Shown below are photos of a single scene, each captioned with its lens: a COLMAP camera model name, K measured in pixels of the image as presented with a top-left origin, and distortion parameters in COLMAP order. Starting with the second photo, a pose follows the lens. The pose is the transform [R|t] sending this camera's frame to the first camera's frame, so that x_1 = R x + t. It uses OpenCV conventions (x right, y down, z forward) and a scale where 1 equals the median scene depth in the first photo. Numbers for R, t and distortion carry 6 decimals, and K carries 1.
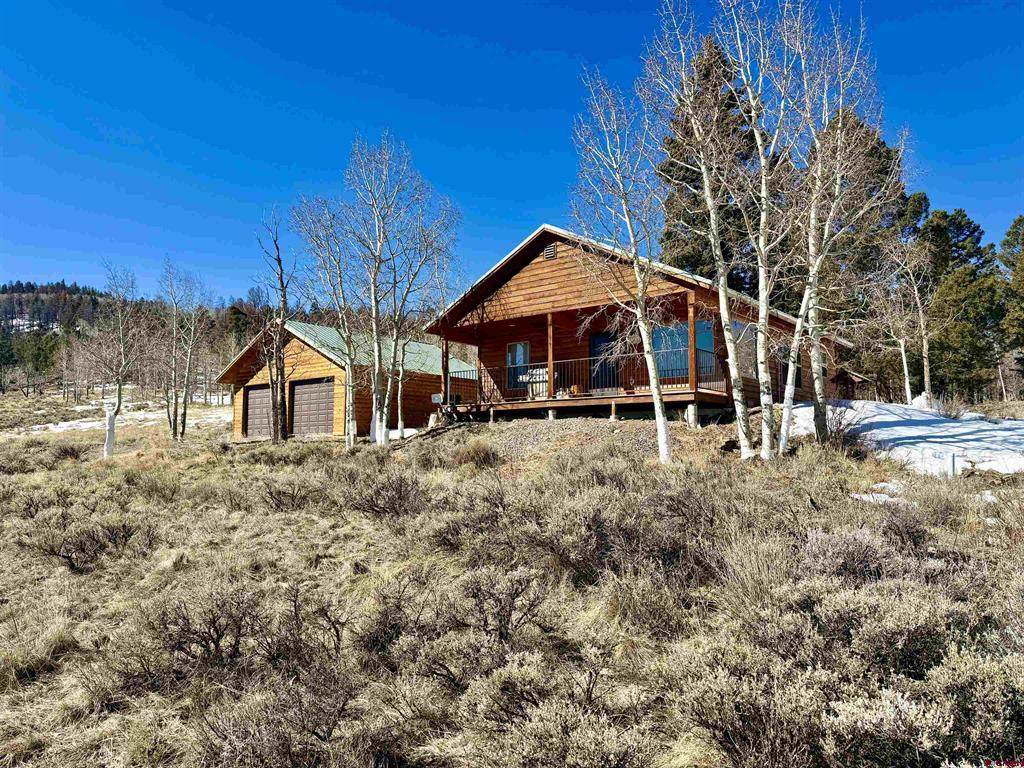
lens RADIAL K [[699.8, 0, 513.7], [0, 699.8, 389.3], [0, 0, 1]] dist [0.025029, -0.000385]
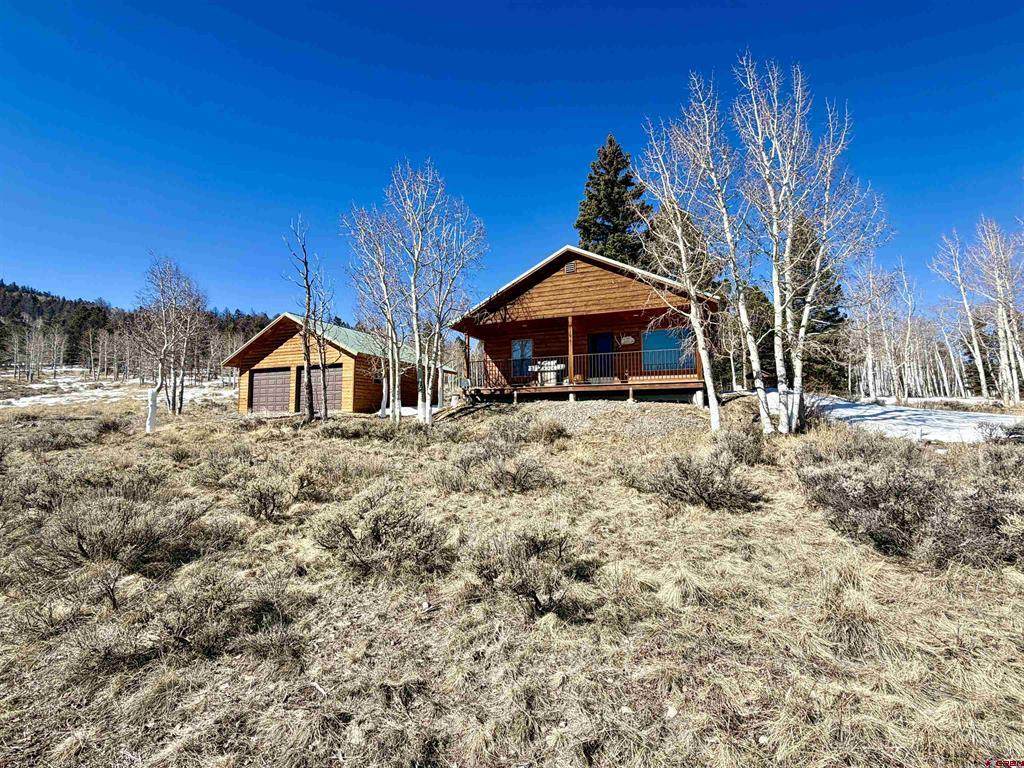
lens RADIAL K [[485.8, 0, 513.2], [0, 485.8, 379.8], [0, 0, 1]] dist [0.002106, 0.000360]
pose [[0.972765, 0.023626, 0.230585, -0.223605], [-0.023253, 0.999720, -0.004336, 0.009941], [-0.230623, -0.001144, 0.973043, 0.161944]]
